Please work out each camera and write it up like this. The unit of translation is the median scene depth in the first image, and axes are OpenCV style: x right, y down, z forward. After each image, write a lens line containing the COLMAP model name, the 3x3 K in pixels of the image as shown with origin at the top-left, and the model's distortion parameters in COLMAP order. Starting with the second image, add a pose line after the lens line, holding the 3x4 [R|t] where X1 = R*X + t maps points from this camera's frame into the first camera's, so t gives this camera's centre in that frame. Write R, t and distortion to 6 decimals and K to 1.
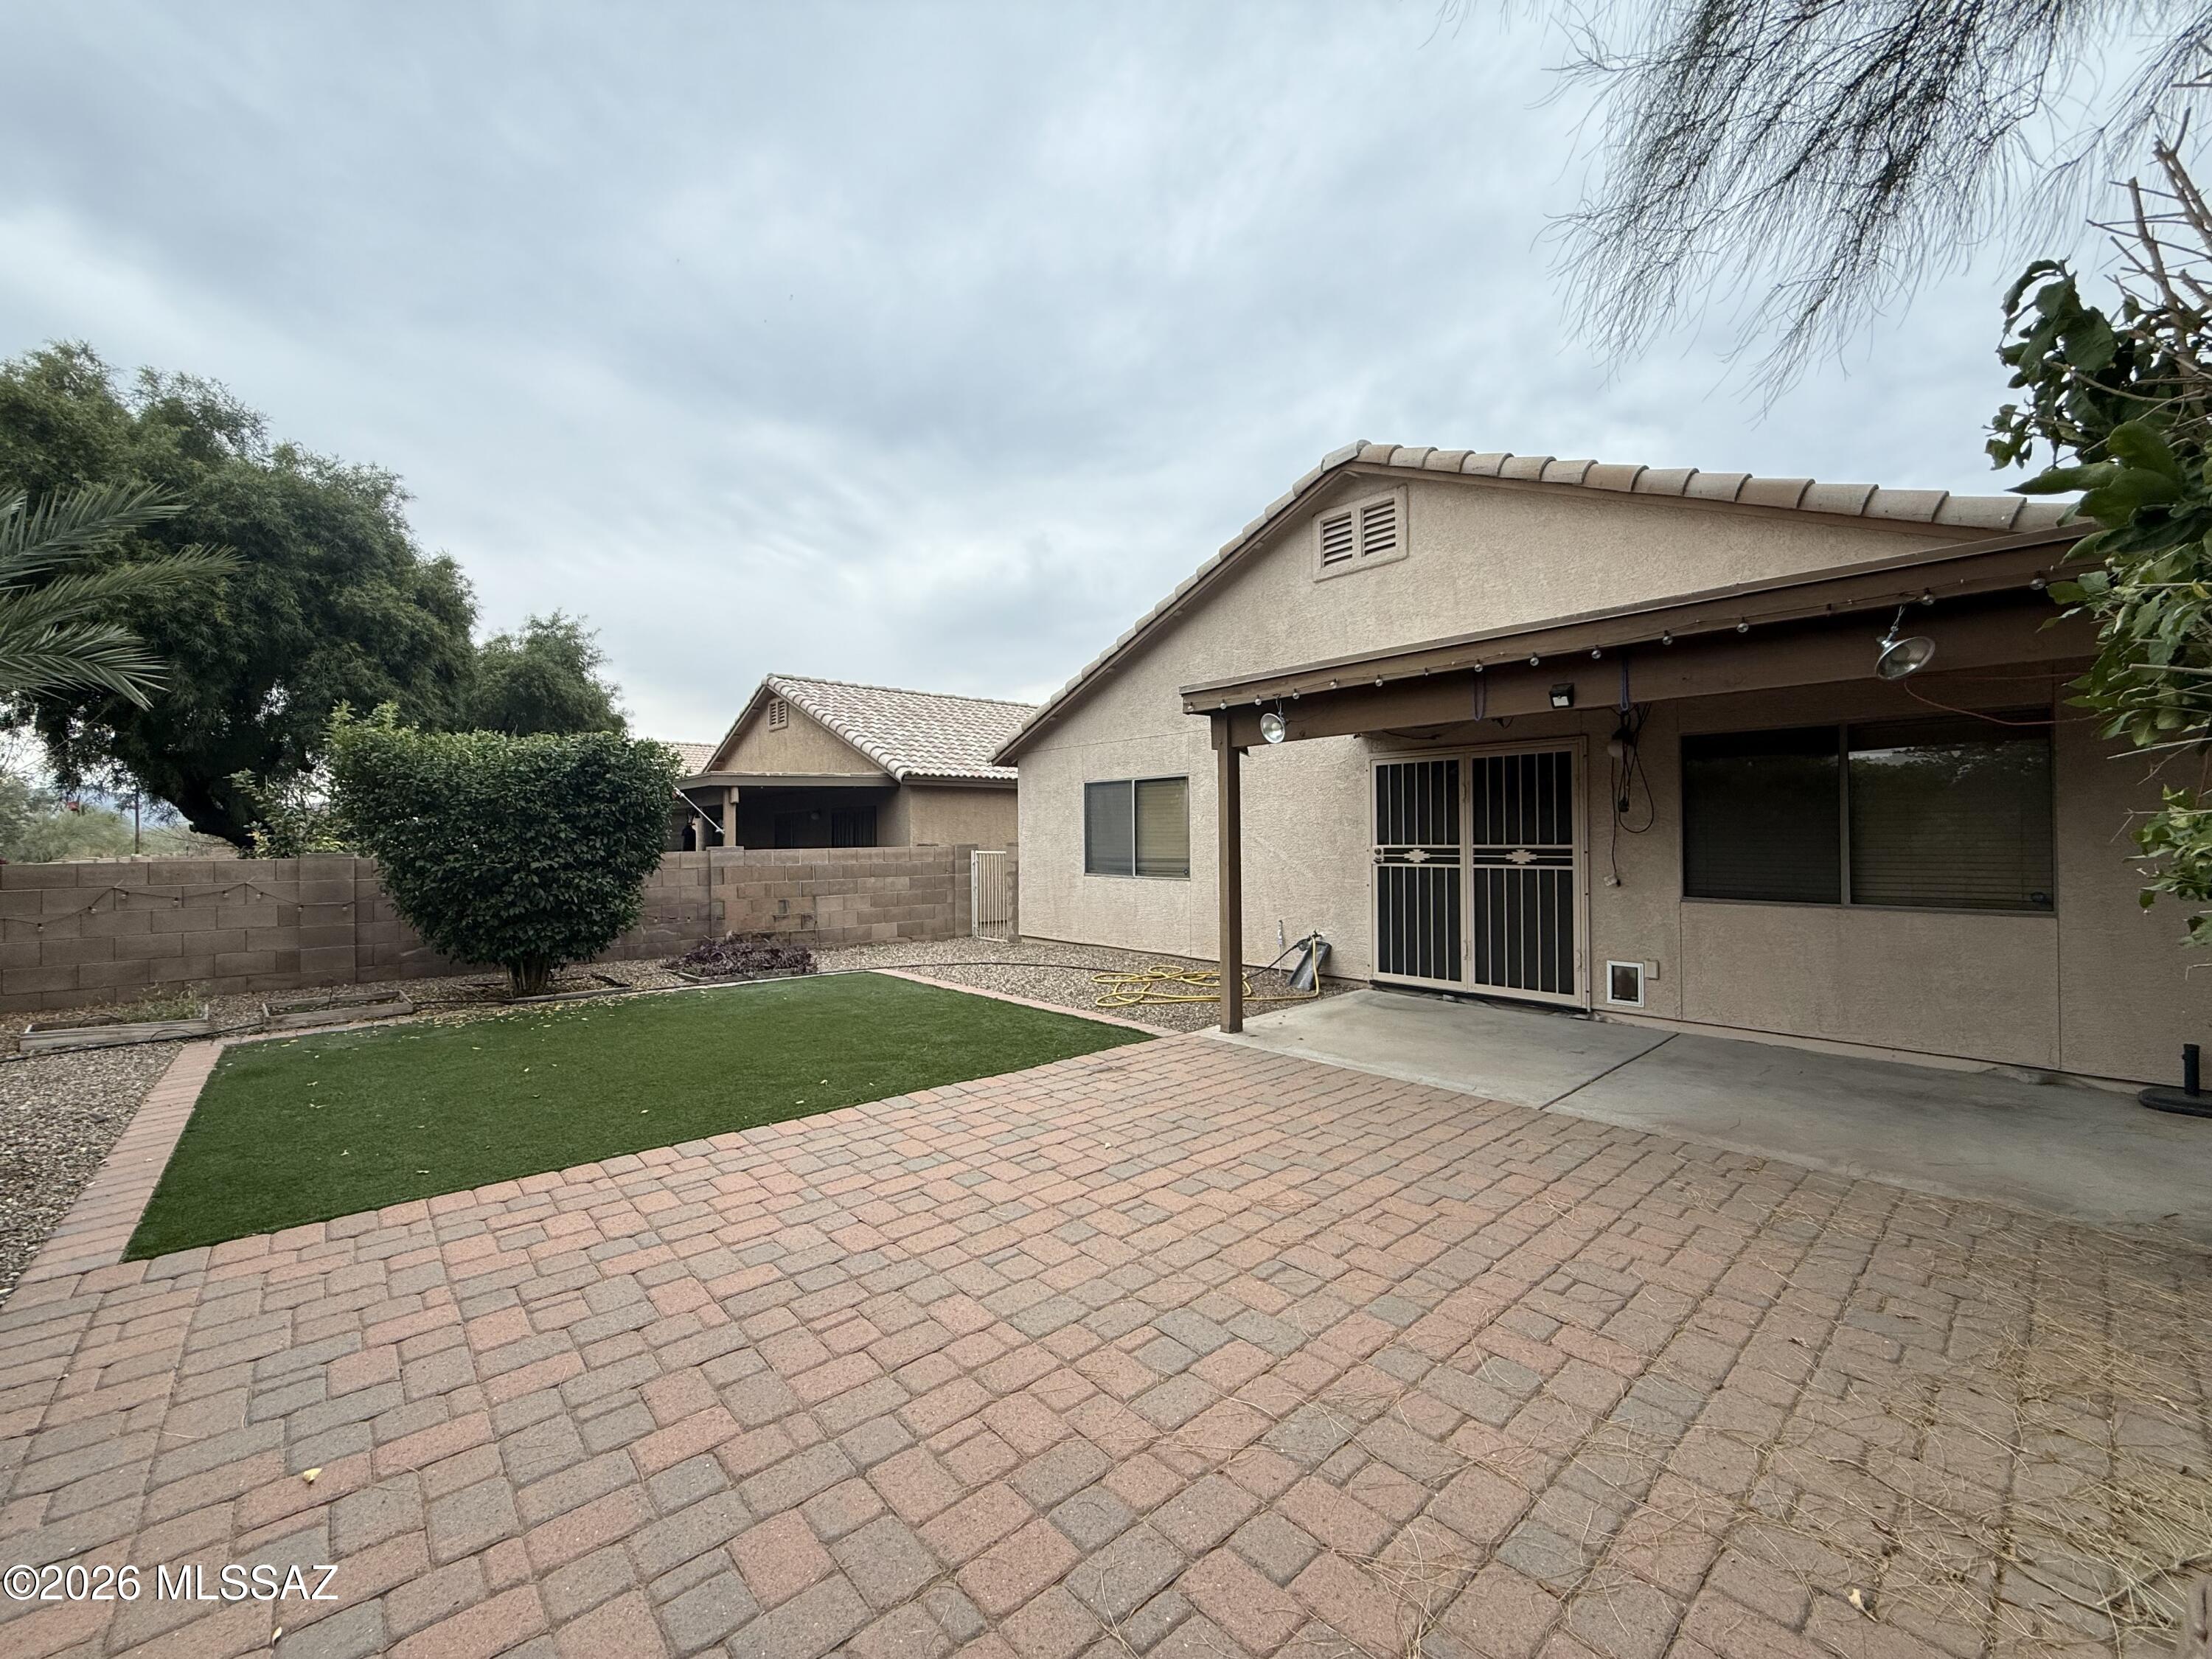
lens RADIAL K [[874.8, 0, 1106.0], [0, 874.8, 829.5], [0, 0, 1]] dist [0.000606, -0.000380]
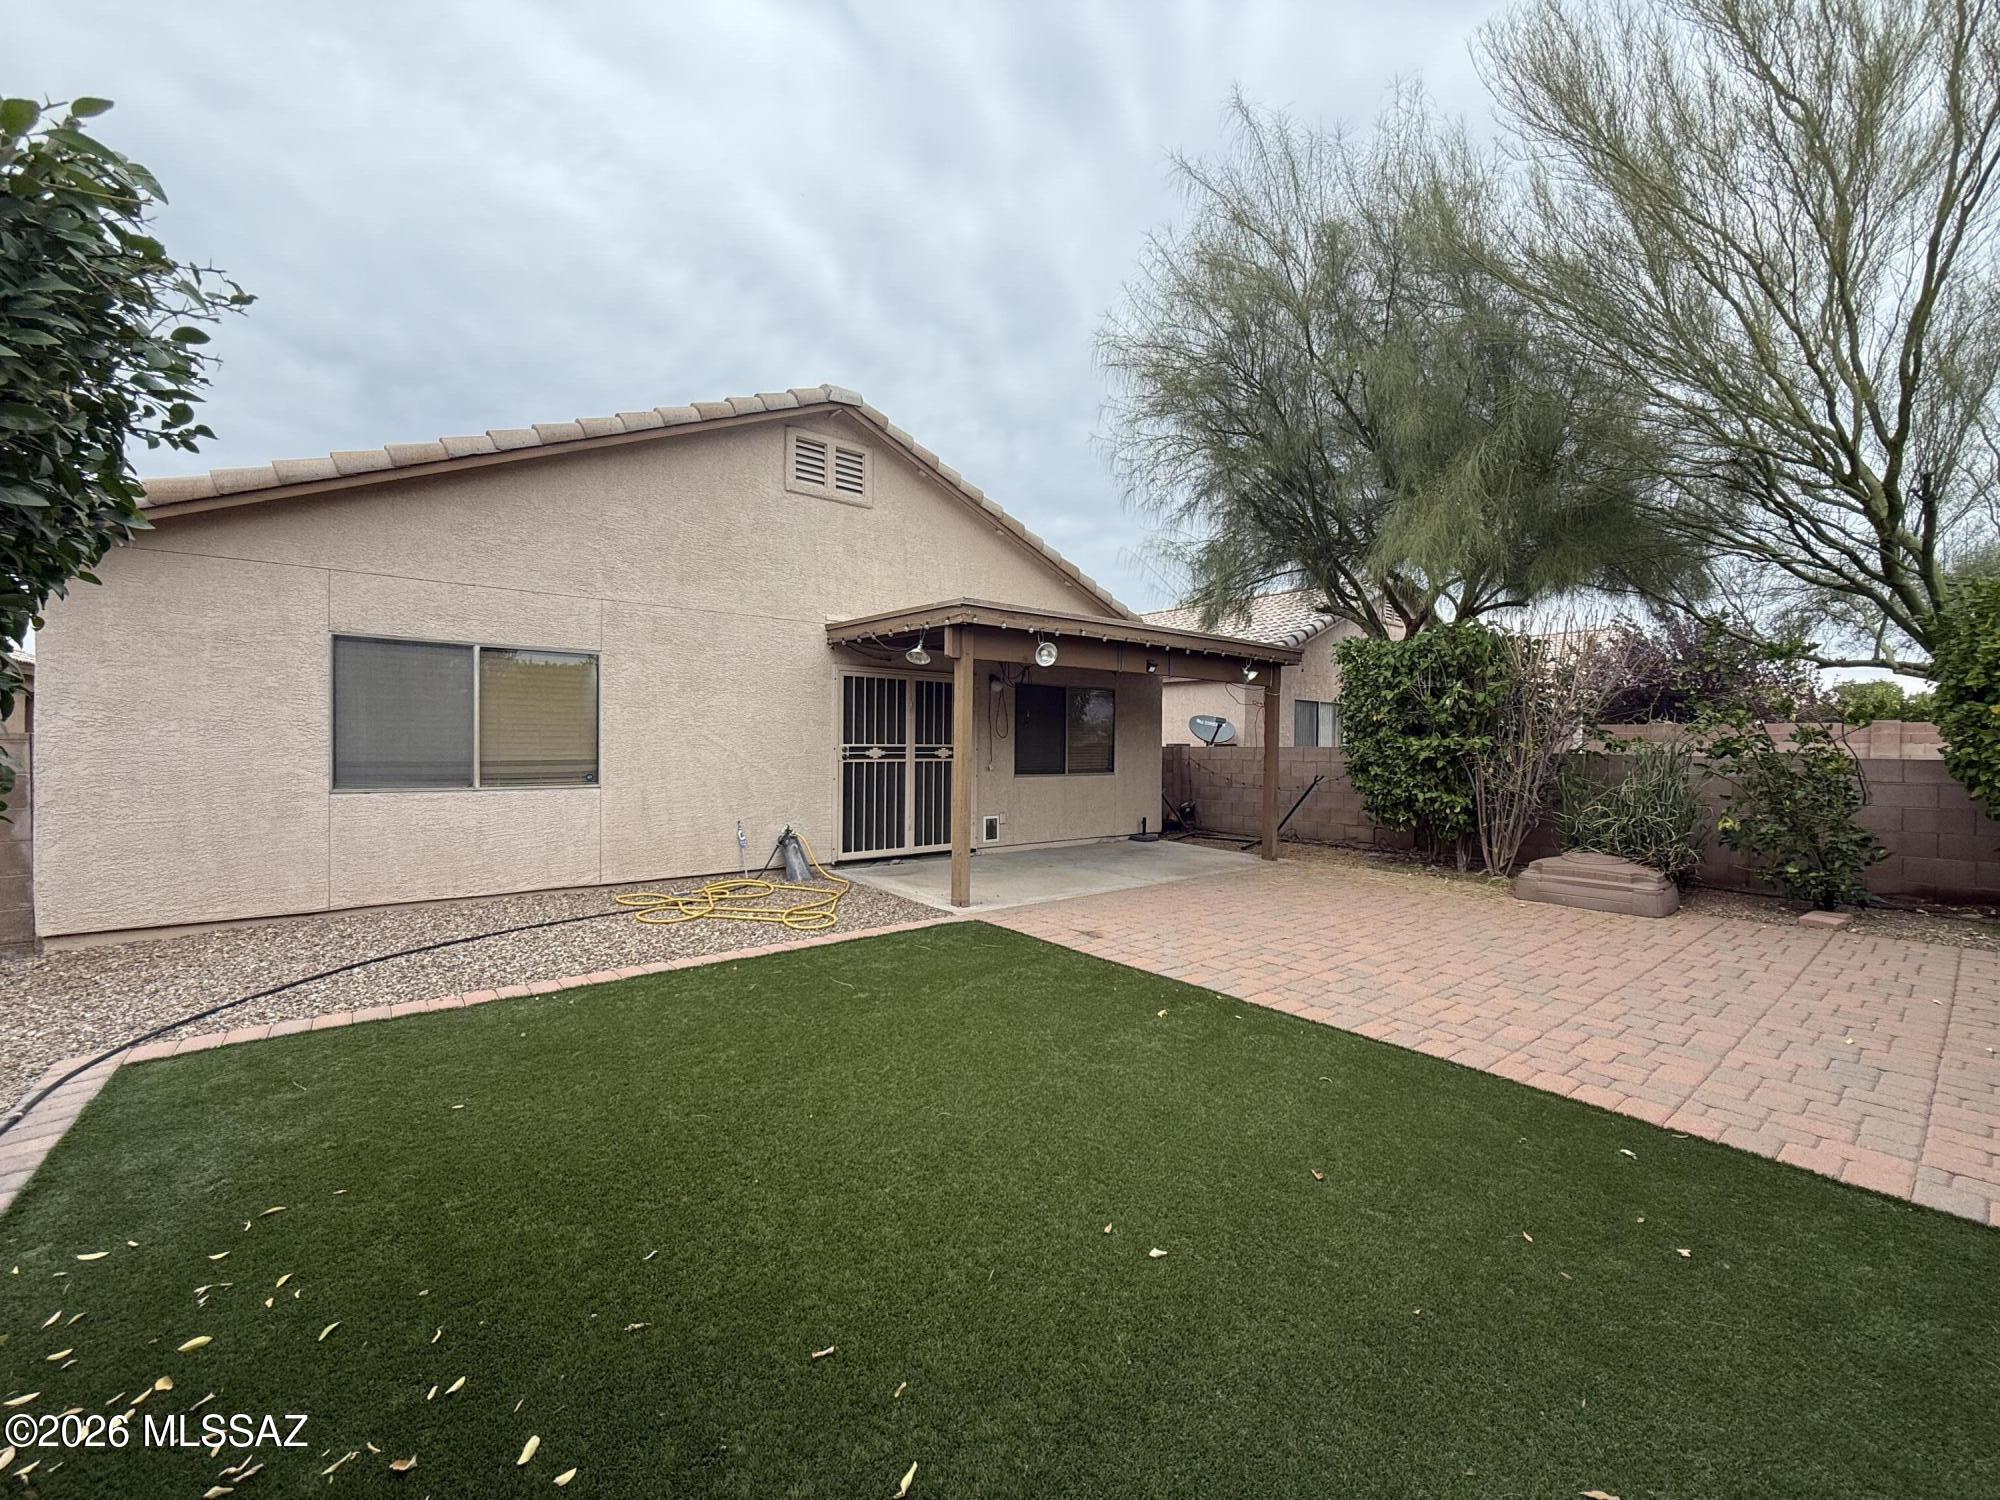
lens RADIAL K [[791.0, 0, 1000.0], [0, 791.0, 750.0], [0, 0, 1]] dist [0.000606, -0.000380]
pose [[0.062345, -0.002021, 0.998053, -0.756422], [-0.020522, 0.999784, 0.003306, 0.018888], [-0.997844, -0.020688, 0.062290, 0.757427]]
